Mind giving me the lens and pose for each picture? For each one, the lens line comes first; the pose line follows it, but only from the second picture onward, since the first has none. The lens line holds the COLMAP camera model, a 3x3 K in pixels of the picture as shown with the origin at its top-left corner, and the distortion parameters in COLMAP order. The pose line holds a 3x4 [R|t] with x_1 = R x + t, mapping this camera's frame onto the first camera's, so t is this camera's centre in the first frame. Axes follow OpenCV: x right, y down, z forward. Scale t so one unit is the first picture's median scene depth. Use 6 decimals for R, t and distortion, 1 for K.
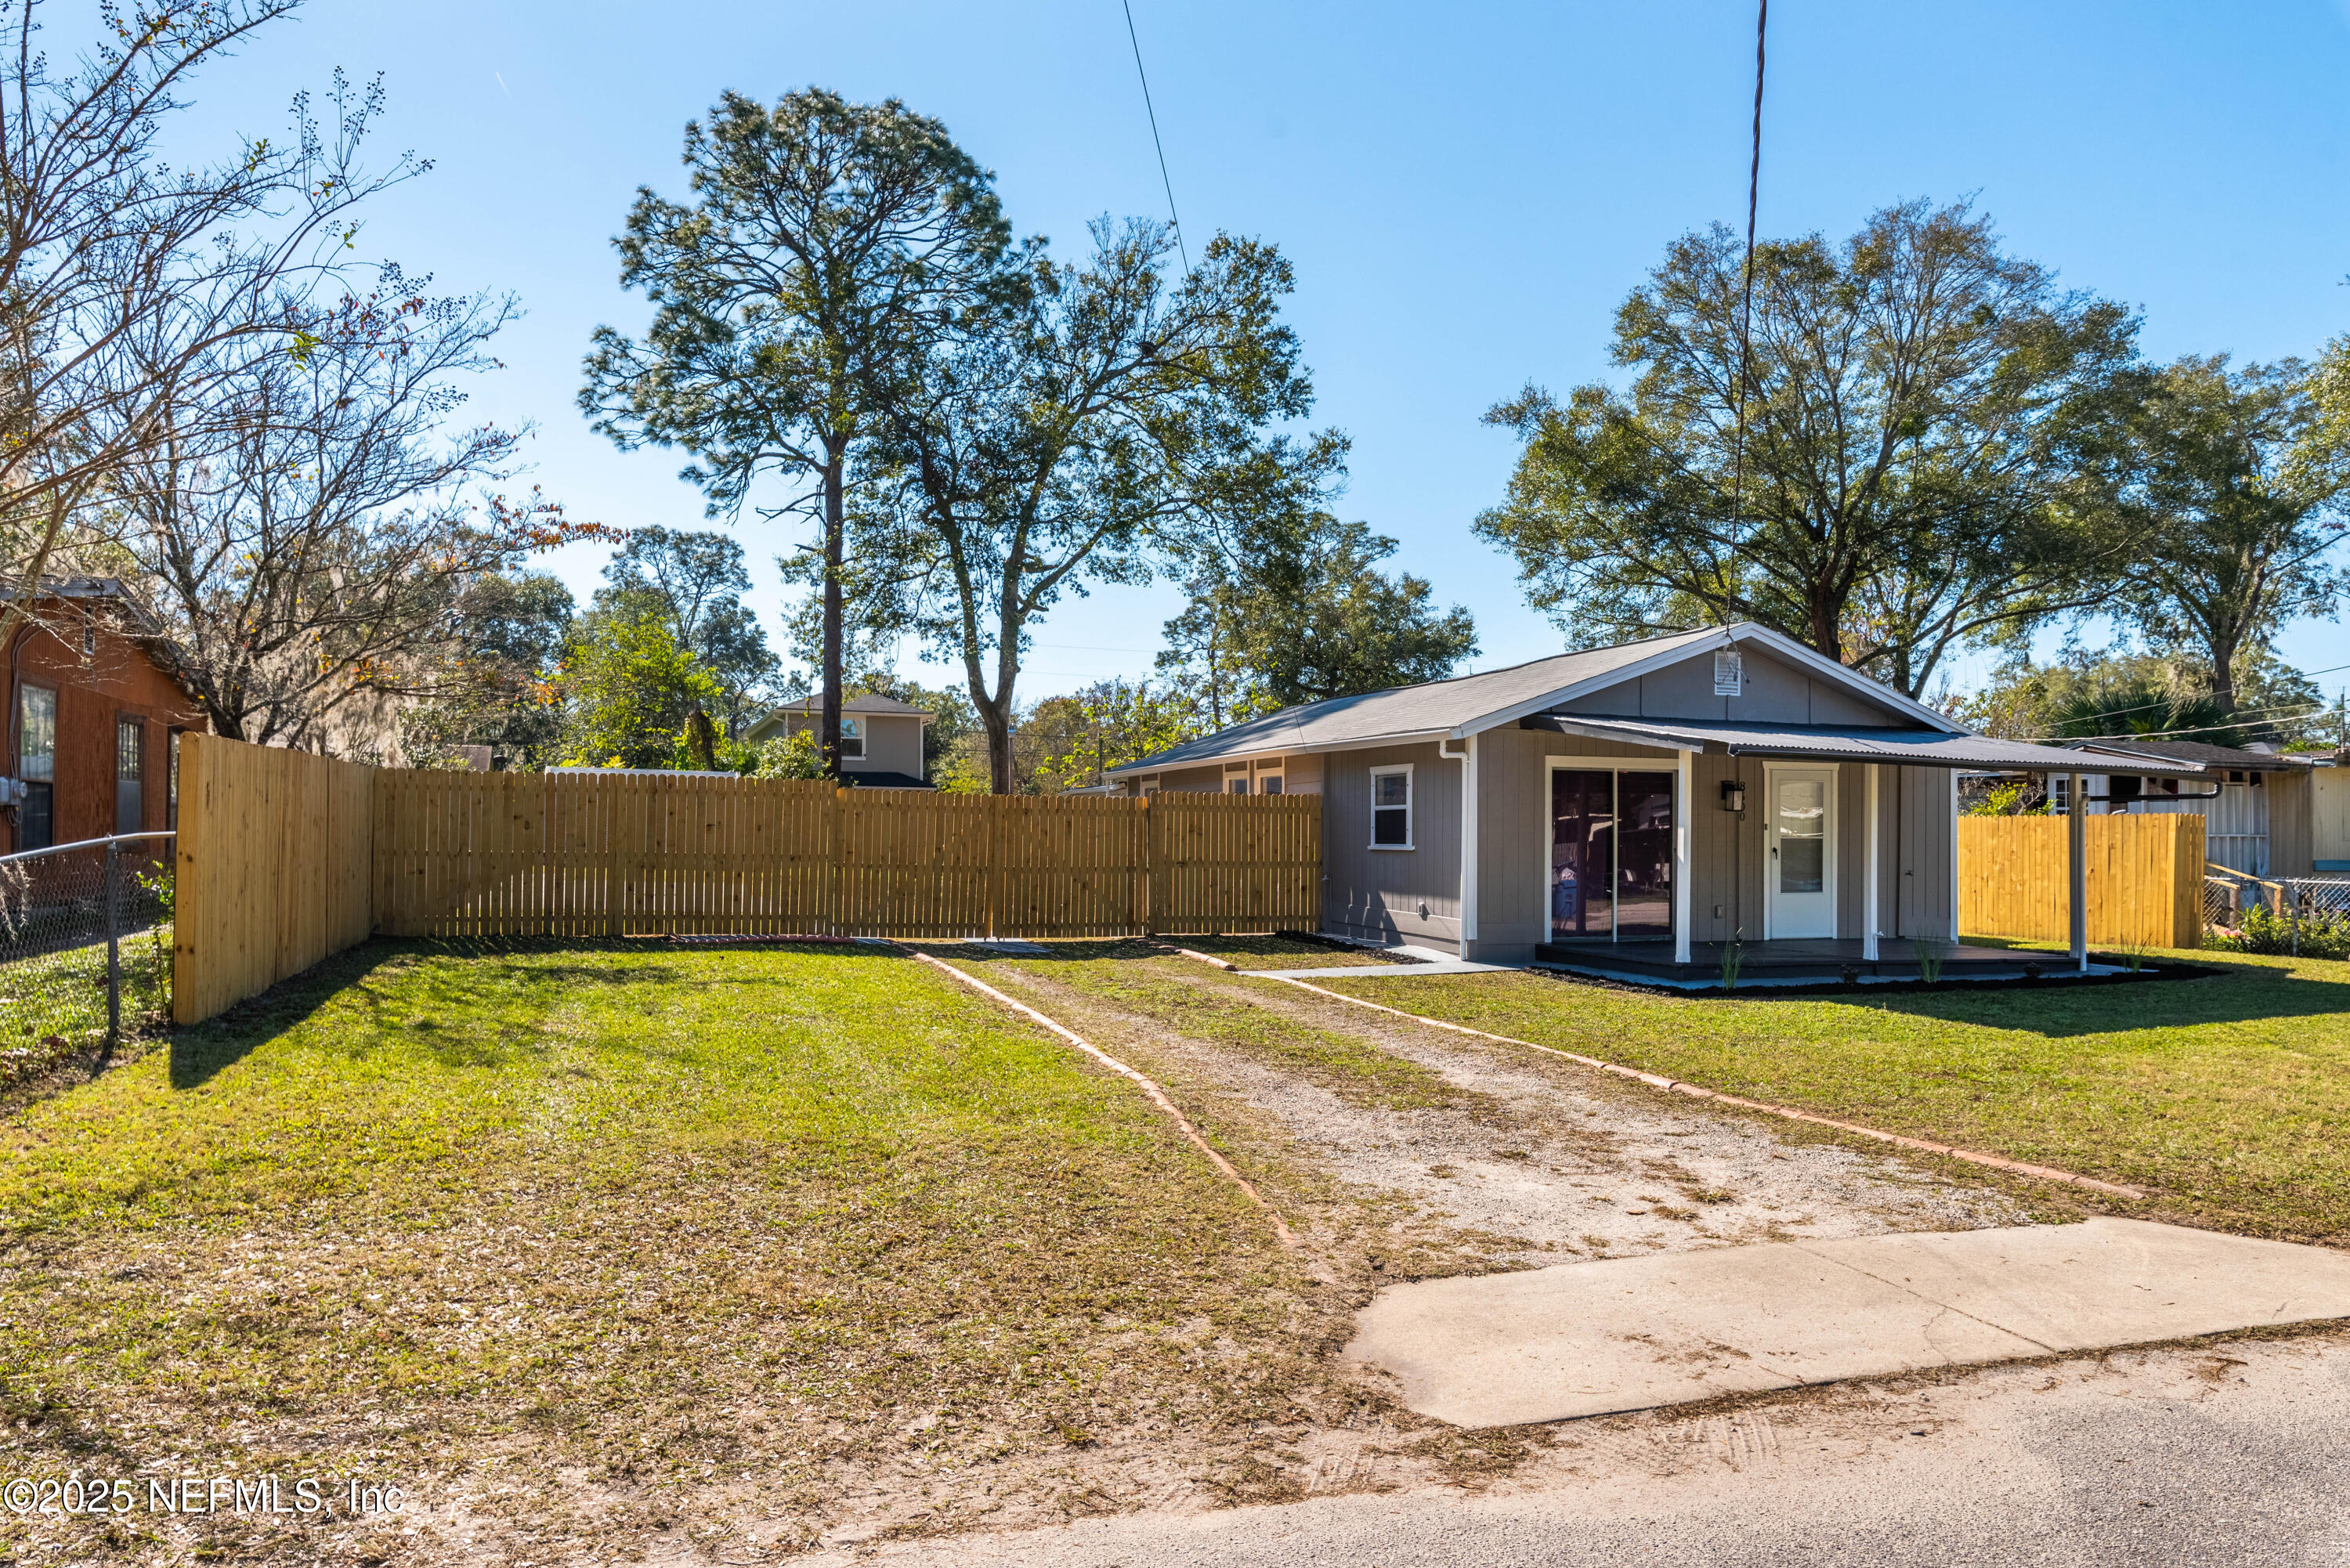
lens RADIAL K [[1486.0, 0, 1179.5], [0, 1486.0, 845.4], [0, 0, 1]] dist [0.002387, 0.000341]
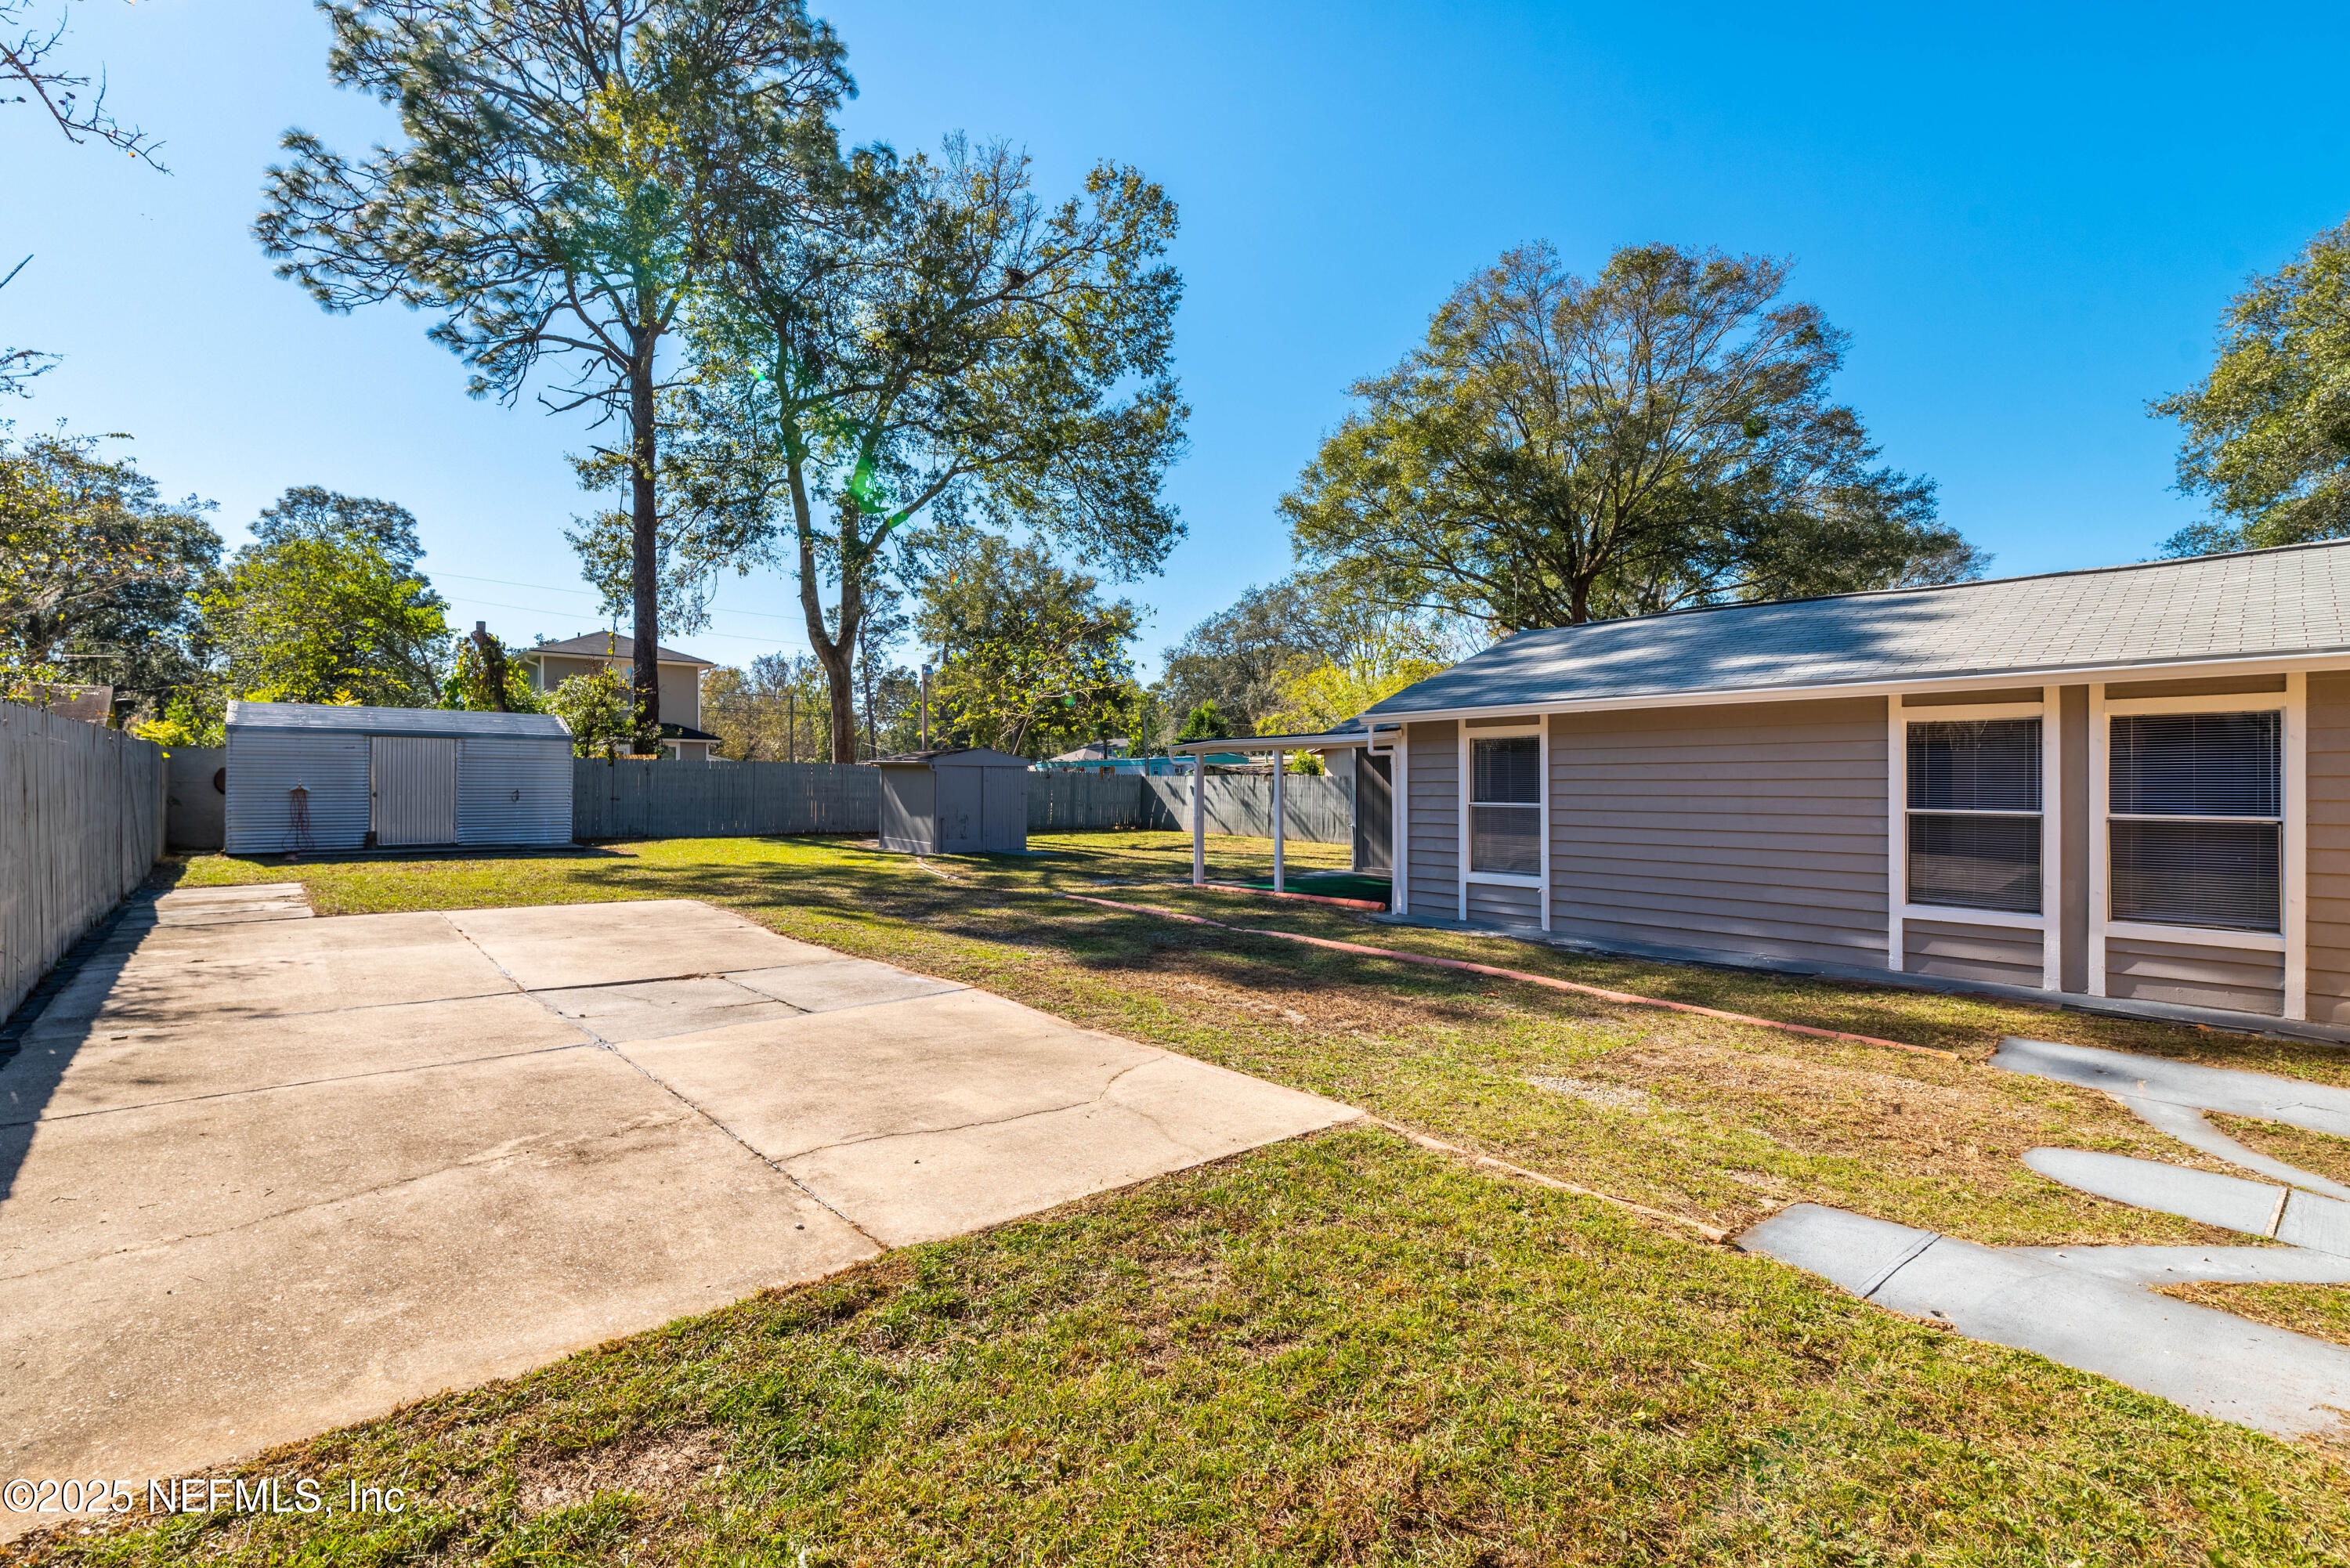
lens RADIAL K [[1009.0, 0, 1162.2], [0, 1009.0, 791.0], [0, 0, 1]] dist [0.002684, 0.000078]
pose [[0.931495, -0.012278, 0.363547, -0.172424], [0.009704, 0.999913, 0.008906, -0.011354], [-0.363624, -0.004768, 0.931533, 0.362422]]
